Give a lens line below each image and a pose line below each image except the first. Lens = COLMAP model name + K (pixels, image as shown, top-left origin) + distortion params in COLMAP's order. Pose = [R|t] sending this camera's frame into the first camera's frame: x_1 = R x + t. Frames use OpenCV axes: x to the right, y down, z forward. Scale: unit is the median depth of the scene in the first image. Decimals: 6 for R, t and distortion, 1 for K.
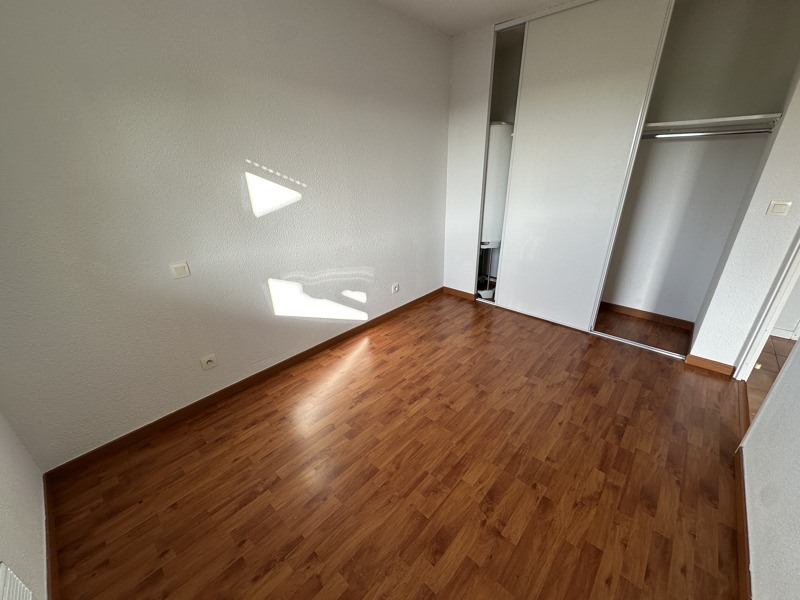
lens RADIAL K [[316.8, 0, 400.7], [0, 316.8, 300.4], [0, 0, 1]] dist [-0.001586, 0.000115]
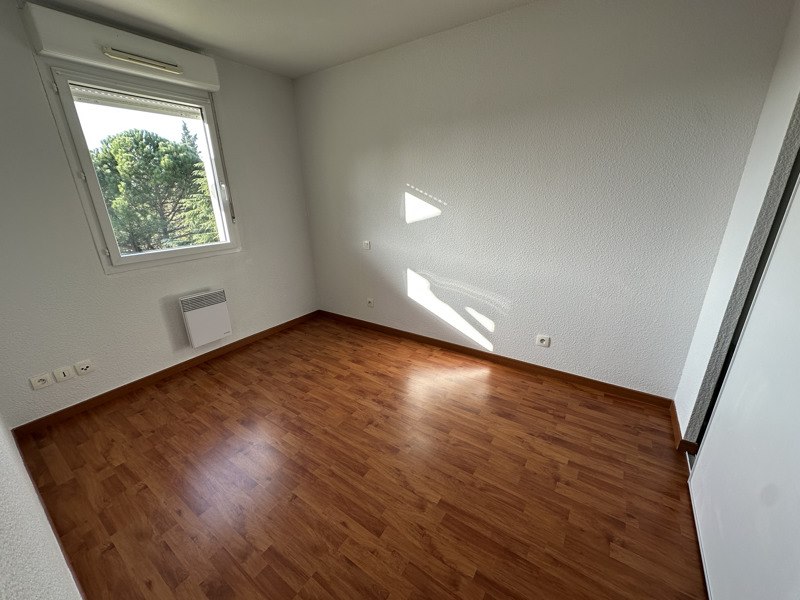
lens RADIAL K [[316.8, 0, 400.6], [0, 316.8, 301.4], [0, 0, 1]] dist [-0.001586, 0.000115]
pose [[0.152646, 0.342911, -0.926882, 0.943971], [-0.369198, 0.889757, 0.268374, -0.311329], [0.916729, 0.301237, 0.262420, 0.683919]]
